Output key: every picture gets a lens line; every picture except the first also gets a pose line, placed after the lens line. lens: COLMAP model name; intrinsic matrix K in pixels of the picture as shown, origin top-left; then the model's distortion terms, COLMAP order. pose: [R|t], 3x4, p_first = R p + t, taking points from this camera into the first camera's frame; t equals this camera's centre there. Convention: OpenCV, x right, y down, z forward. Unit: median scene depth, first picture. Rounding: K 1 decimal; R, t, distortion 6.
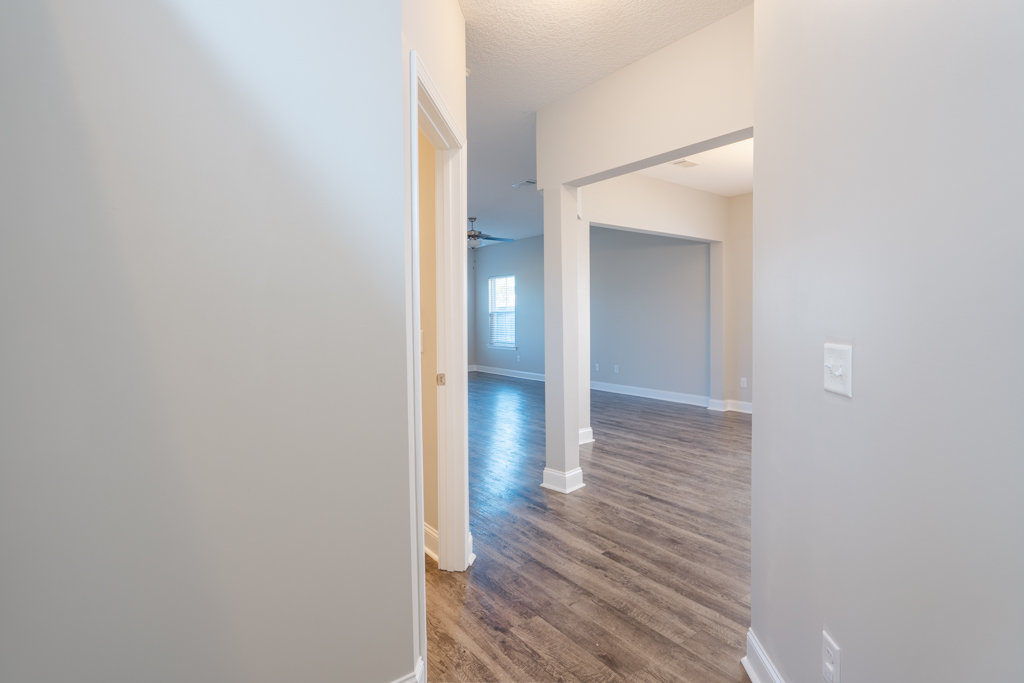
lens RADIAL K [[468.7, 0, 512.0], [0, 468.7, 341.5], [0, 0, 1]] dist [-0.000102, 0.000483]
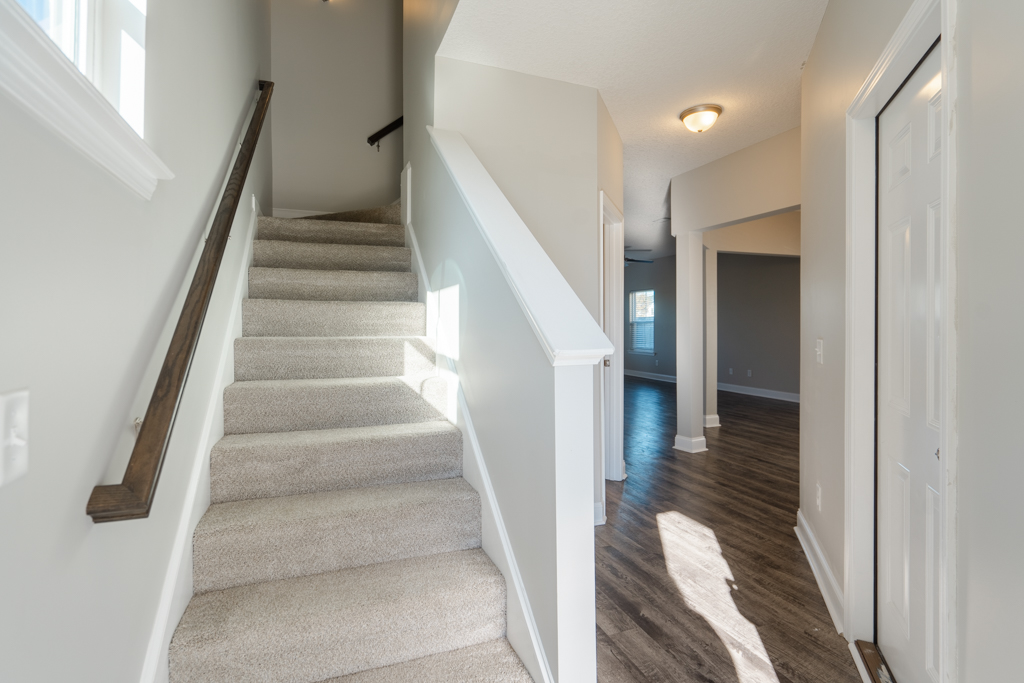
lens RADIAL K [[469.3, 0, 503.9], [0, 469.3, 331.3], [0, 0, 1]] dist [0.003698, 0.000176]
pose [[0.954794, 0.006972, -0.297186, -0.005492], [-0.019482, 0.999043, -0.039152, 0.028583], [0.296628, 0.043172, 0.954017, -0.484925]]
